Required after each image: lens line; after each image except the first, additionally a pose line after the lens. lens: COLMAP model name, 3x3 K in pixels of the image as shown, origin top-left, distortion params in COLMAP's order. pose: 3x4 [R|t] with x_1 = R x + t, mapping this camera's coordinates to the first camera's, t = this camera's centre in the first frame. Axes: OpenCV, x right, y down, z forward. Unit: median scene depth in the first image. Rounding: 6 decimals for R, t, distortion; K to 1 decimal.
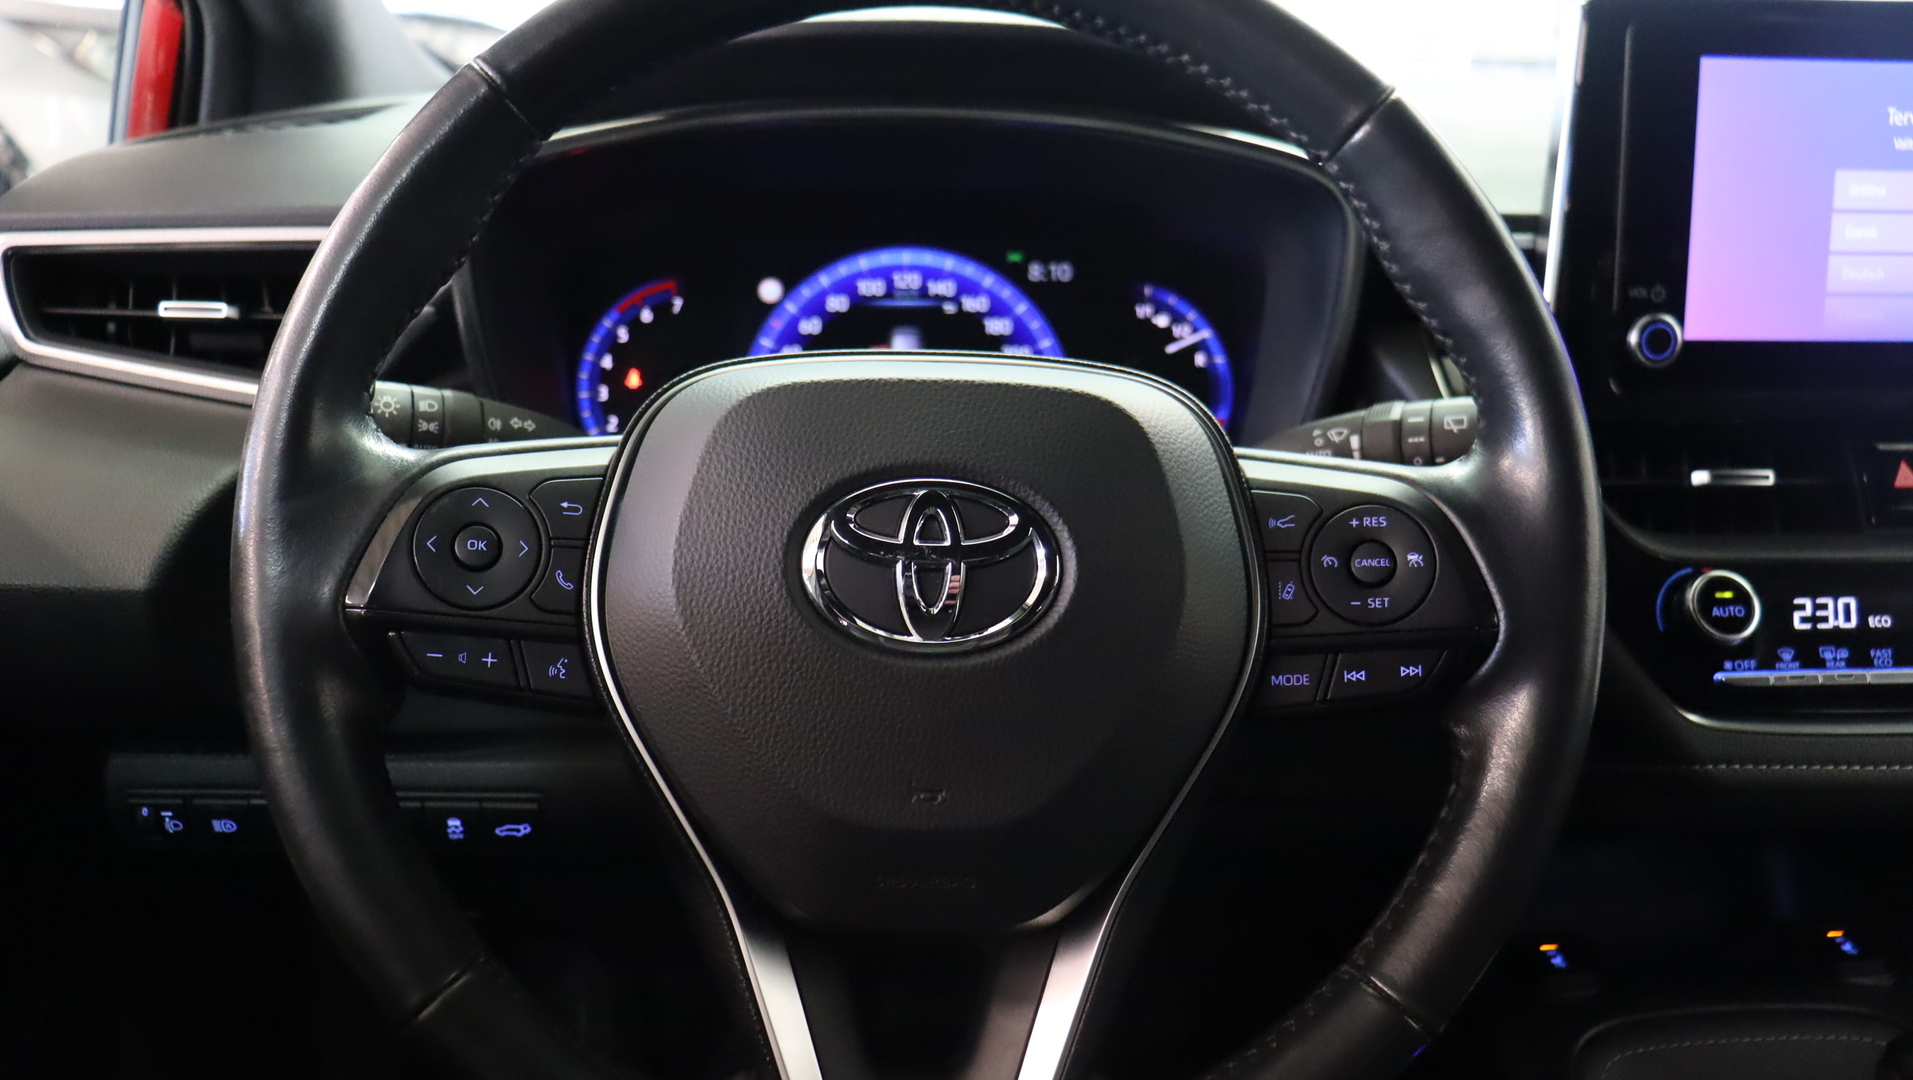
lens RADIAL K [[1597.3, 0, 956.5], [0, 1597.3, 540.0], [0, 0, 1]] dist [-0.181461, 0.137859]
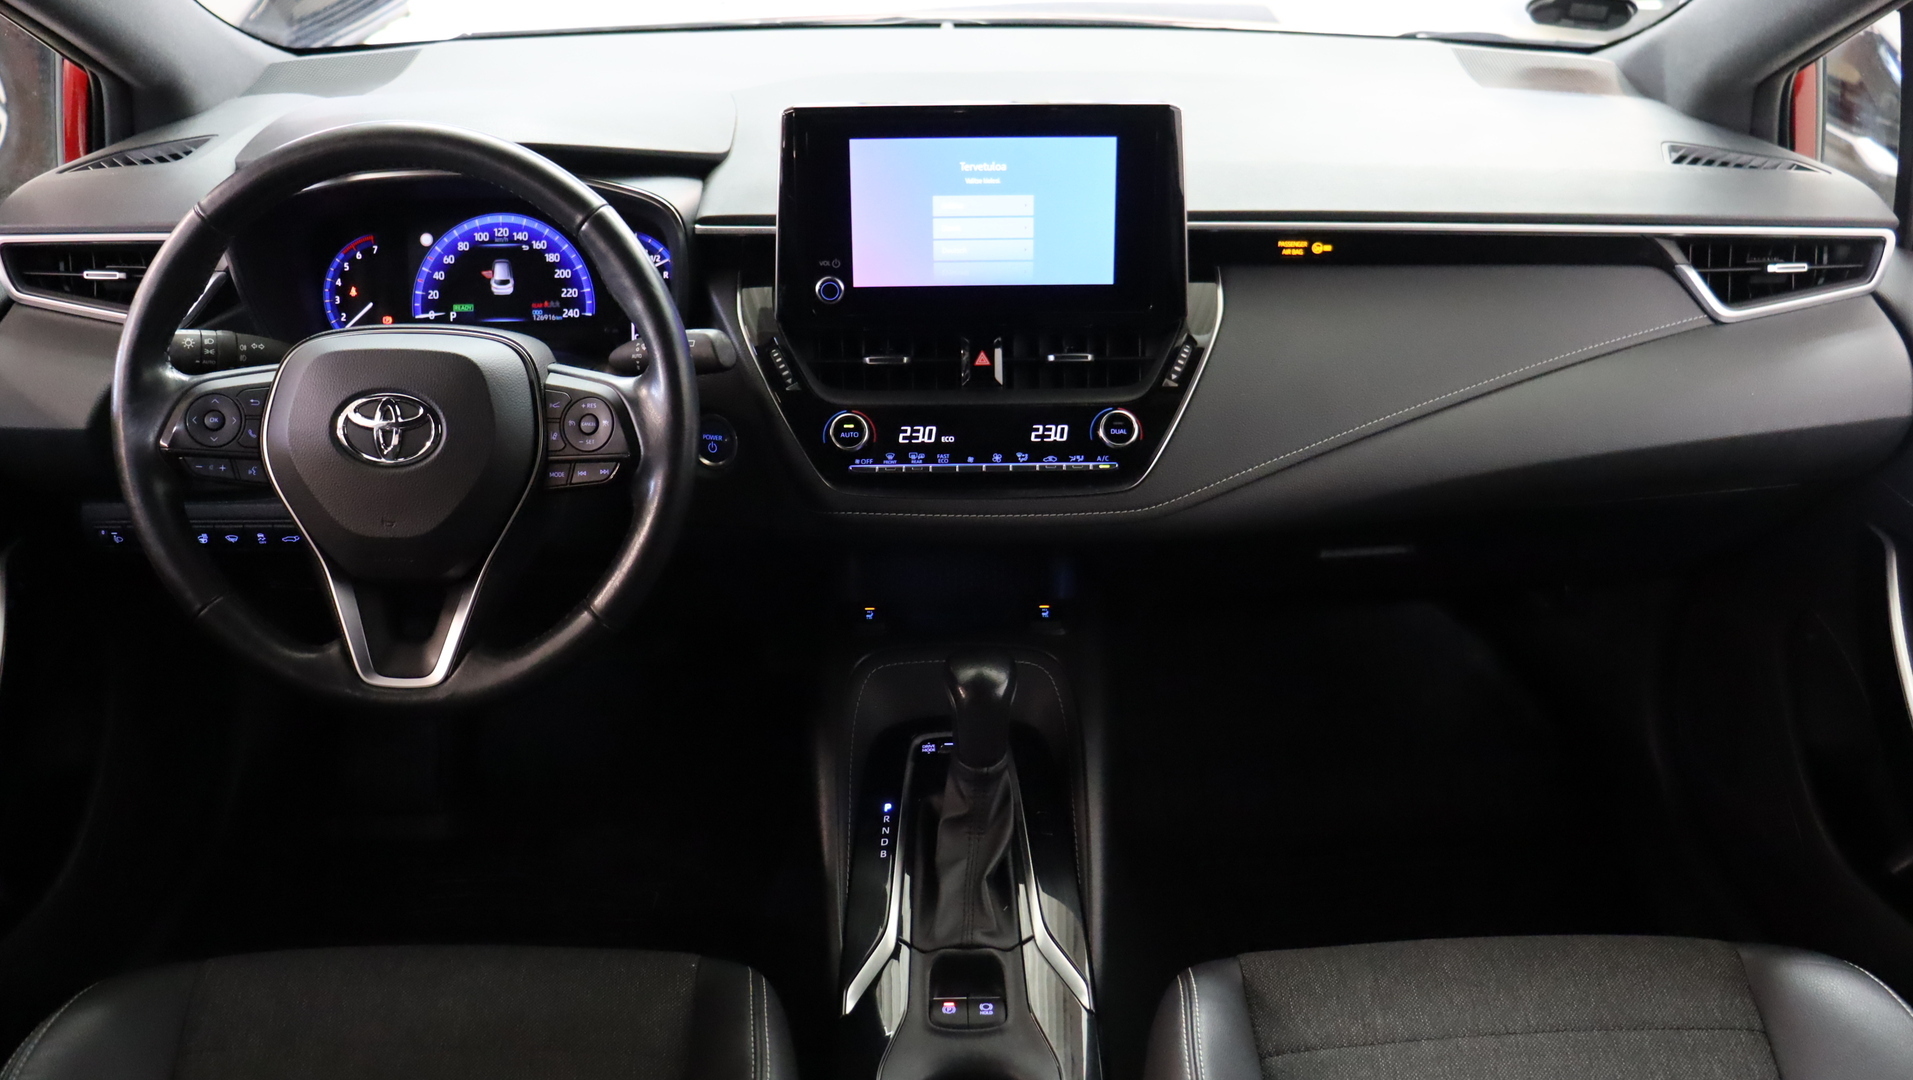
lens RADIAL K [[1597.3, 0, 956.5], [0, 1597.3, 540.0], [0, 0, 1]] dist [-0.181461, 0.137859]
pose [[0.999758, 0.005140, -0.021404, 0.660081], [-0.001107, 0.982863, 0.184335, -0.189810], [0.021984, -0.184267, 0.982630, -0.982085]]
